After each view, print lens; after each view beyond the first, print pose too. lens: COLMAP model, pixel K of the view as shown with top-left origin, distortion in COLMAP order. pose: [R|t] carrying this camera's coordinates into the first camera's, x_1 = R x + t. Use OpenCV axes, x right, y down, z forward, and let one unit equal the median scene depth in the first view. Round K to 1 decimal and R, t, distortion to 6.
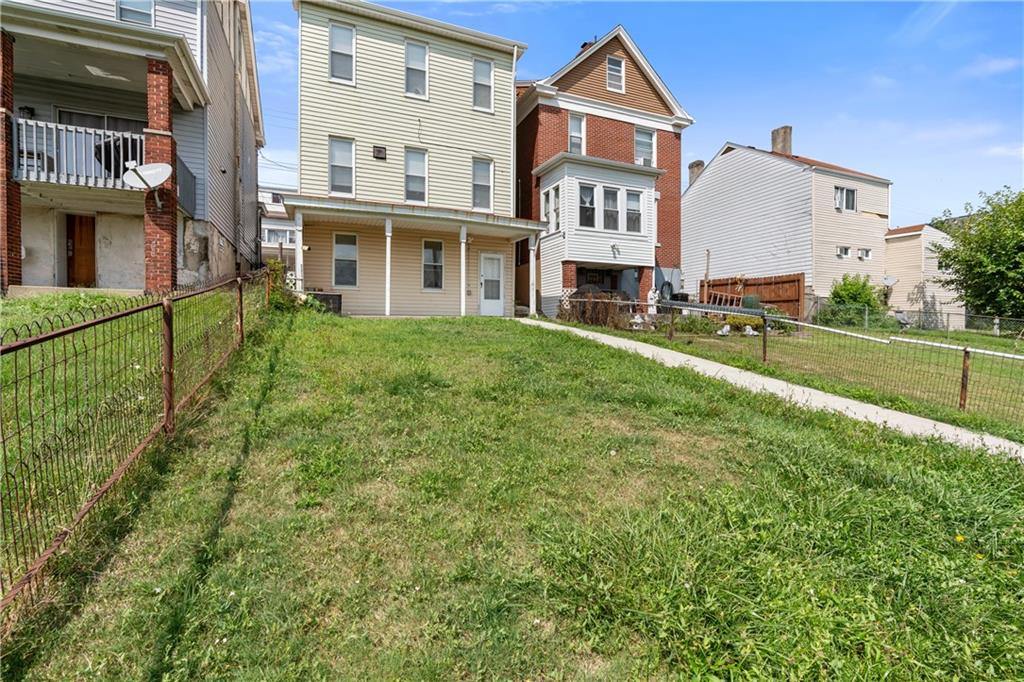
lens RADIAL K [[459.4, 0, 515.6], [0, 459.4, 338.7], [0, 0, 1]] dist [-0.008494, 0.001698]
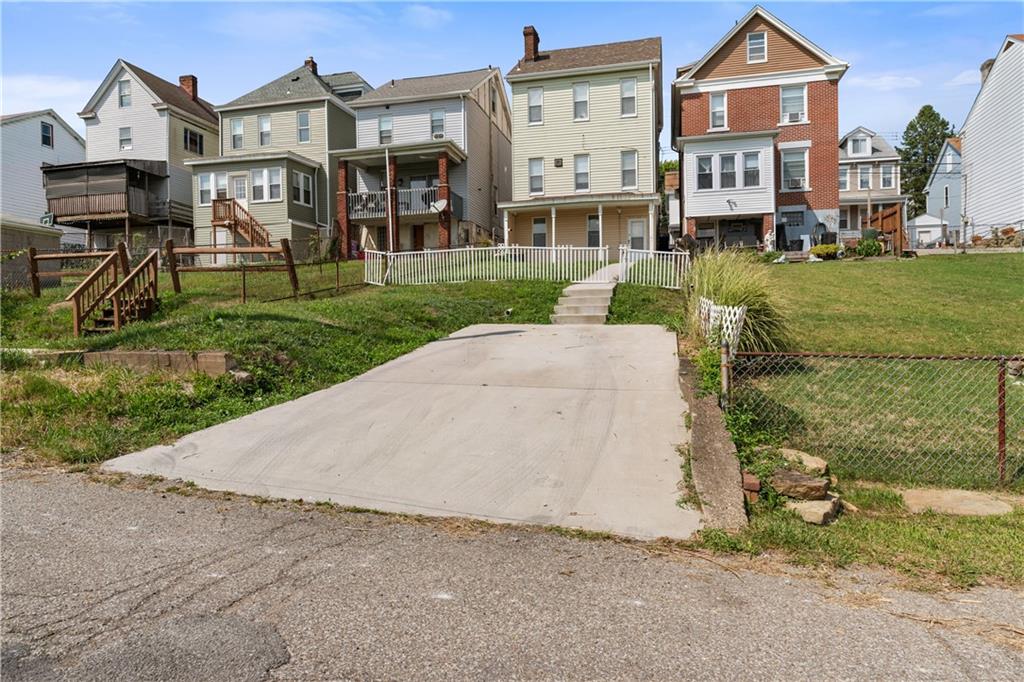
lens RADIAL K [[665.7, 0, 509.8], [0, 665.7, 340.6], [0, 0, 1]] dist [0.003212, 0.000834]
pose [[0.801021, -0.003882, -0.598624, 0.833608], [0.005180, 0.999986, 0.000448, 0.177685], [0.598614, -0.003460, 0.801030, -0.824041]]
